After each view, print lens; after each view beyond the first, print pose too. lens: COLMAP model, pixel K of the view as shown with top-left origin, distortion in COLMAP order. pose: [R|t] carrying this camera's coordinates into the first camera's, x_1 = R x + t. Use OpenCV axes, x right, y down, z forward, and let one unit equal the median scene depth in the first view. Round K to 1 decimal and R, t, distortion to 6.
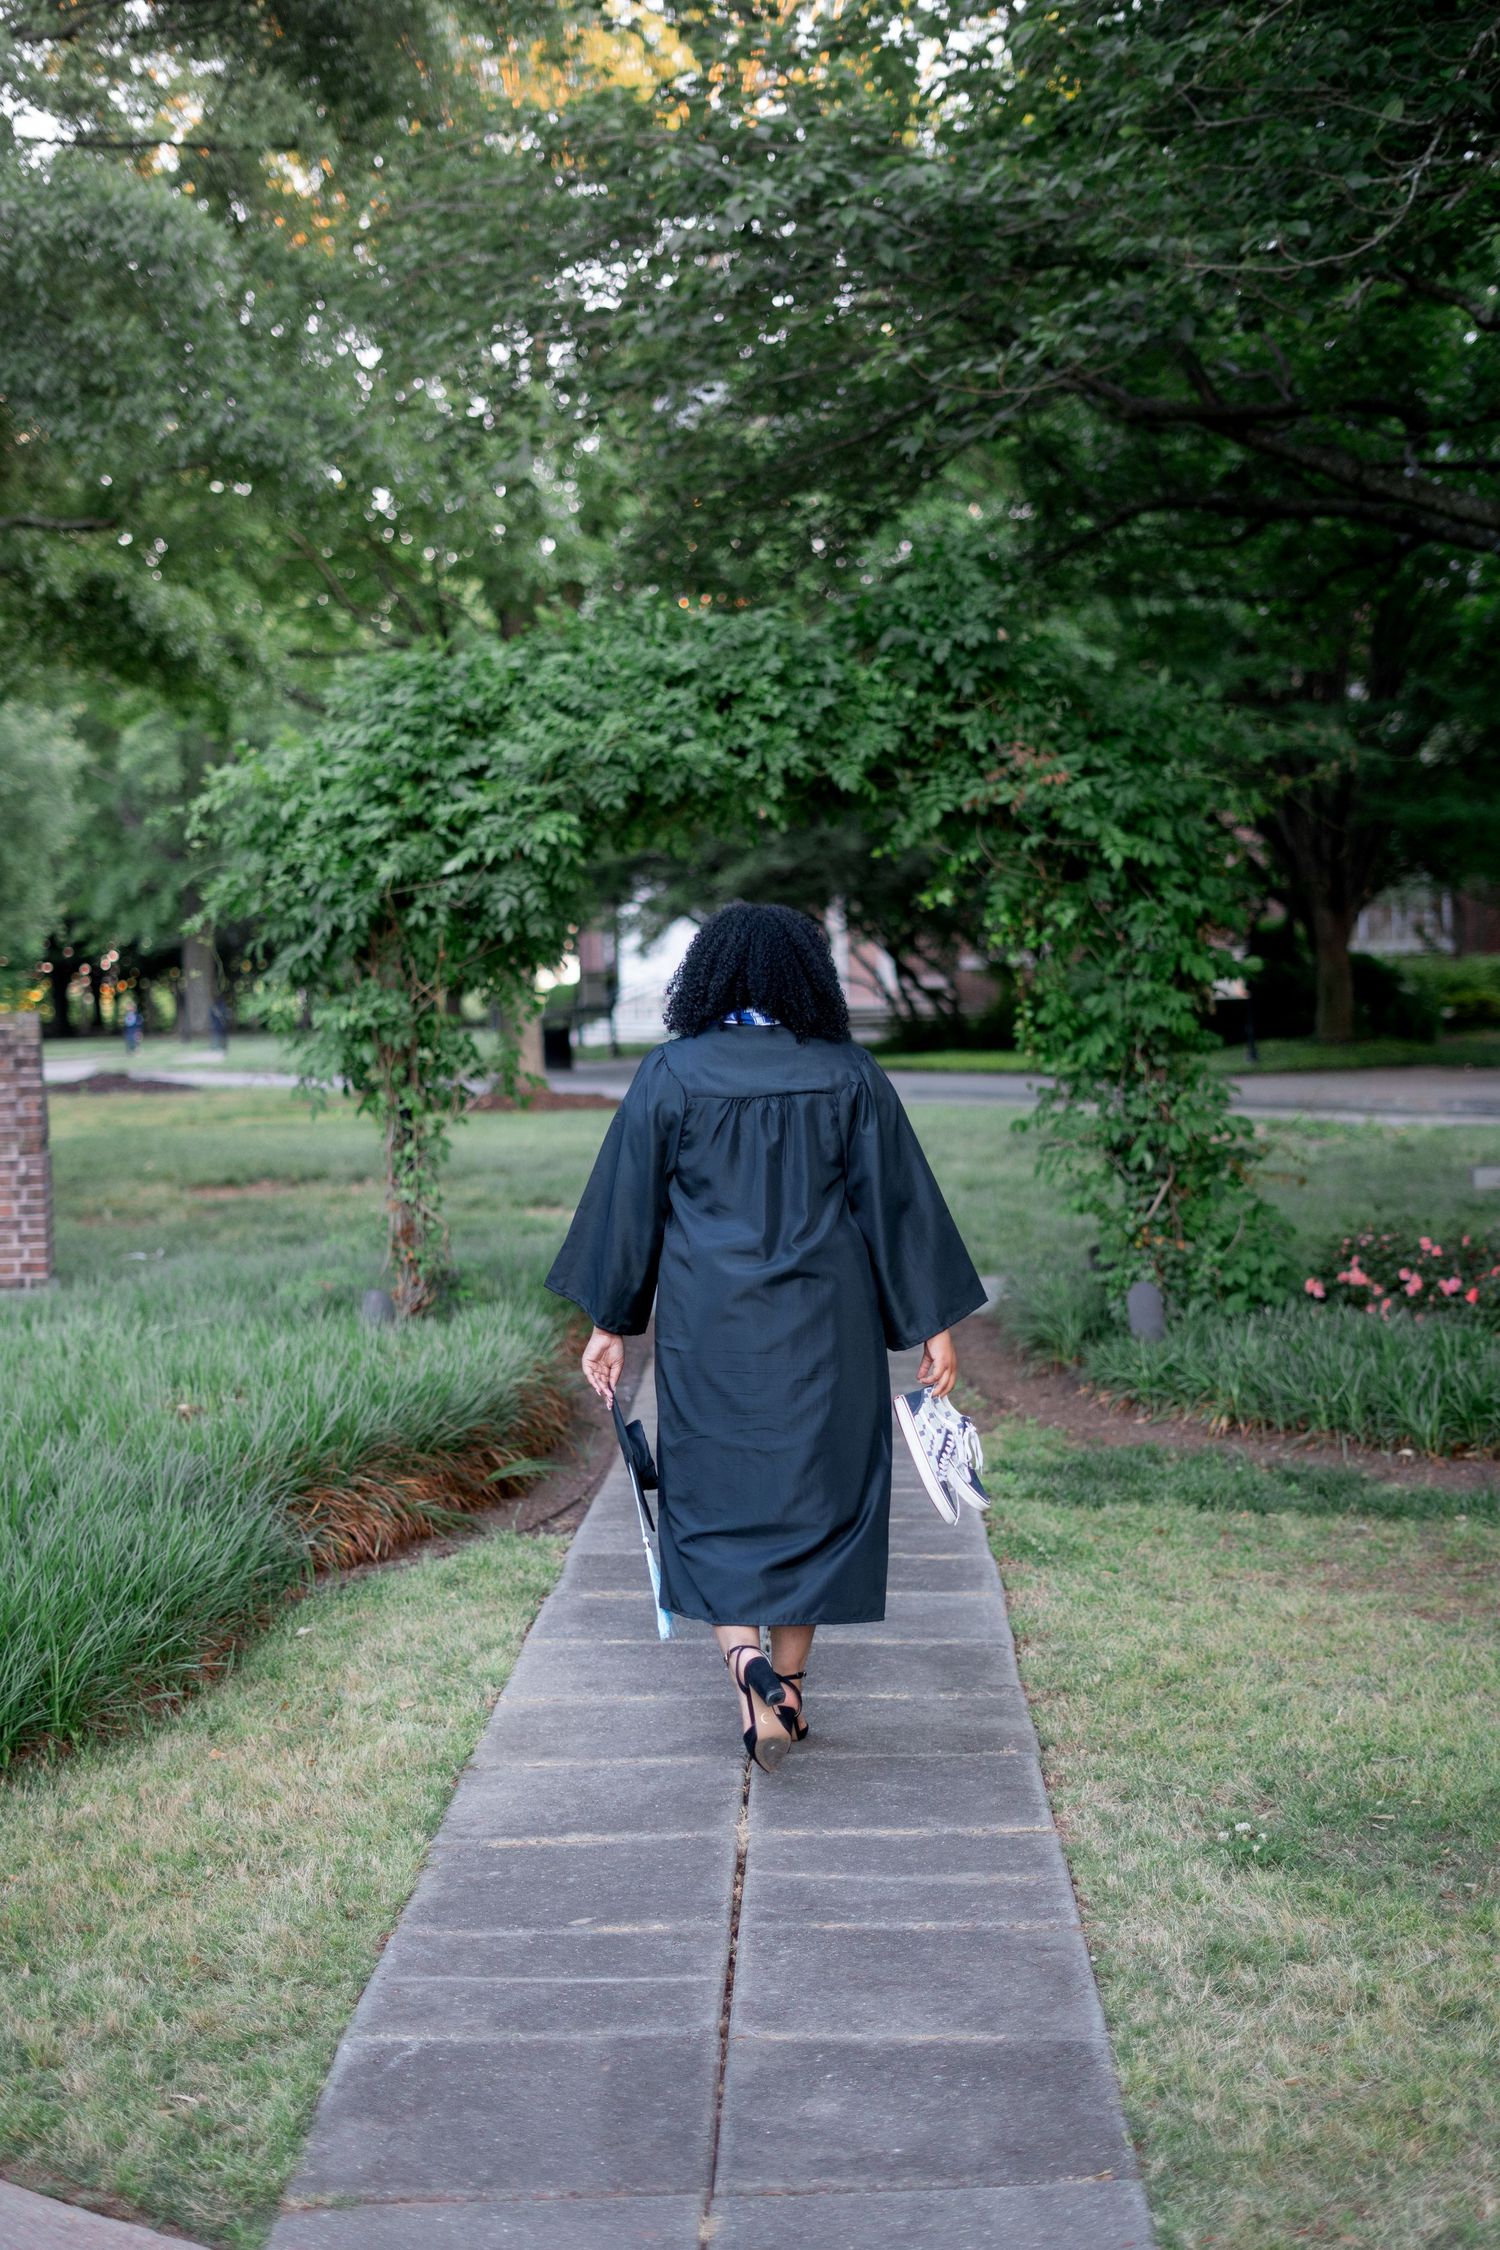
lens RADIAL K [[3285.5, 0, 750.0], [0, 3285.5, 1125.0], [0, 0, 1]] dist [-0.016318, -0.020047]
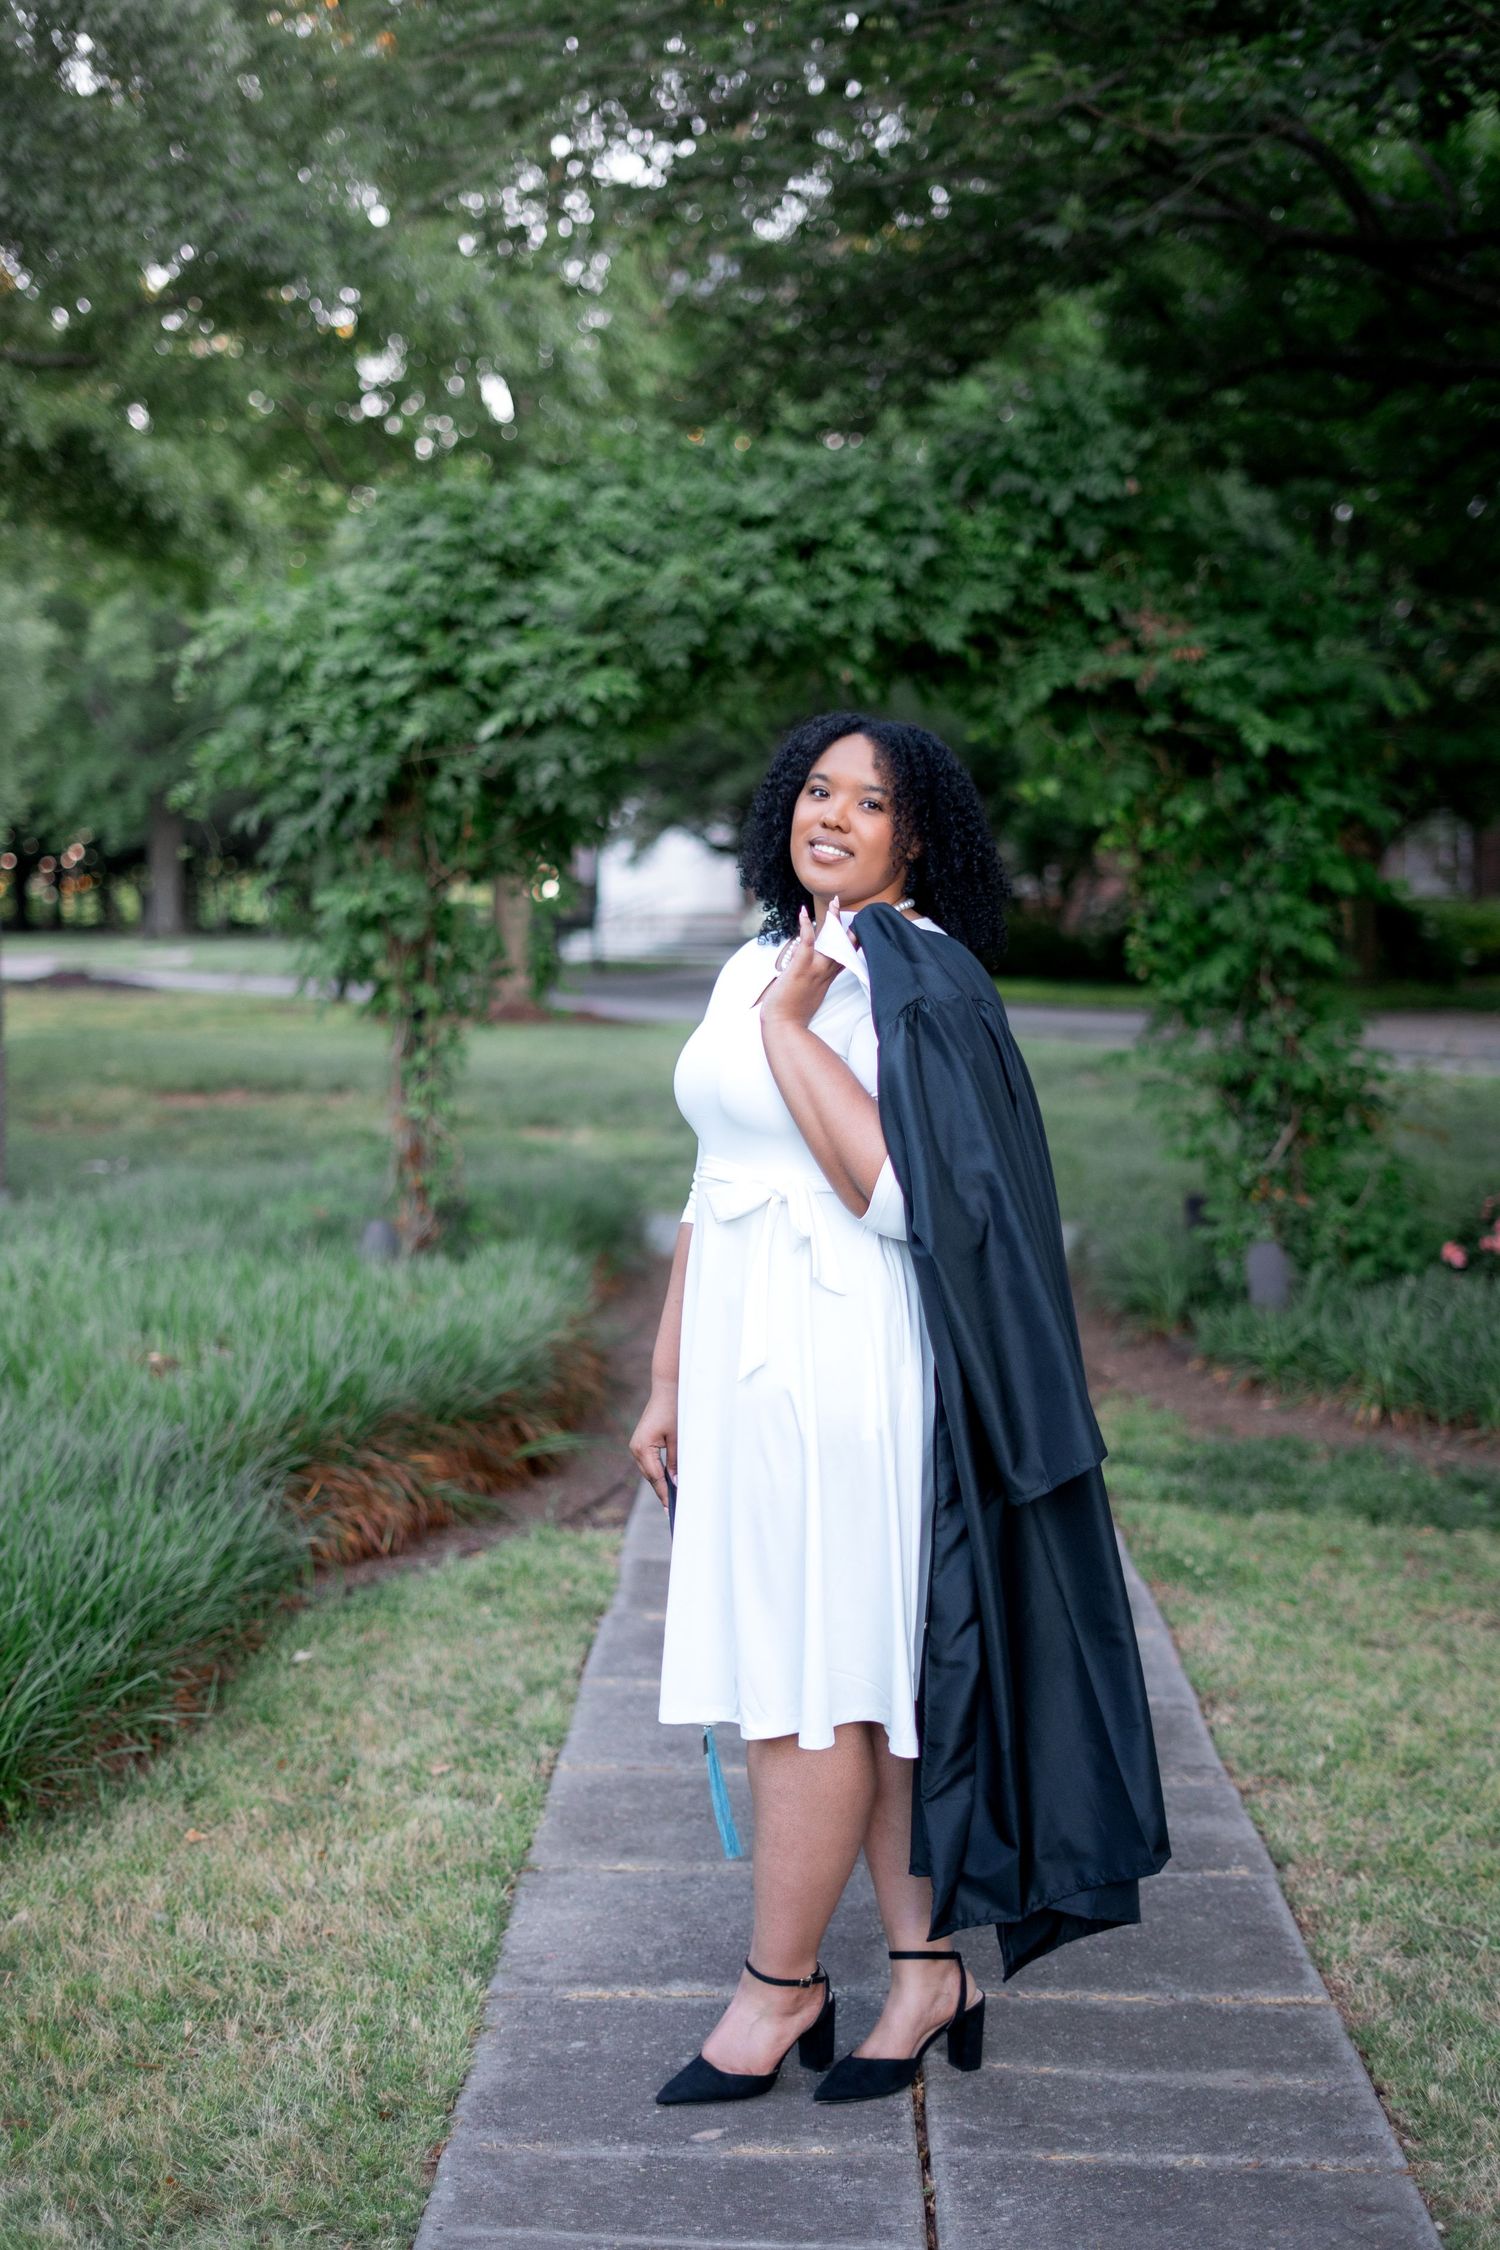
lens RADIAL K [[3333.3, 0, 750.0], [0, 3333.3, 1125.0], [0, 0, 1]] dist [-0.012030, -0.043275]
pose [[0.999308, 0.035679, 0.010493, -0.026962], [-0.035905, 0.999109, 0.022181, 0.002580], [-0.009692, -0.022542, 0.999699, 0.129187]]
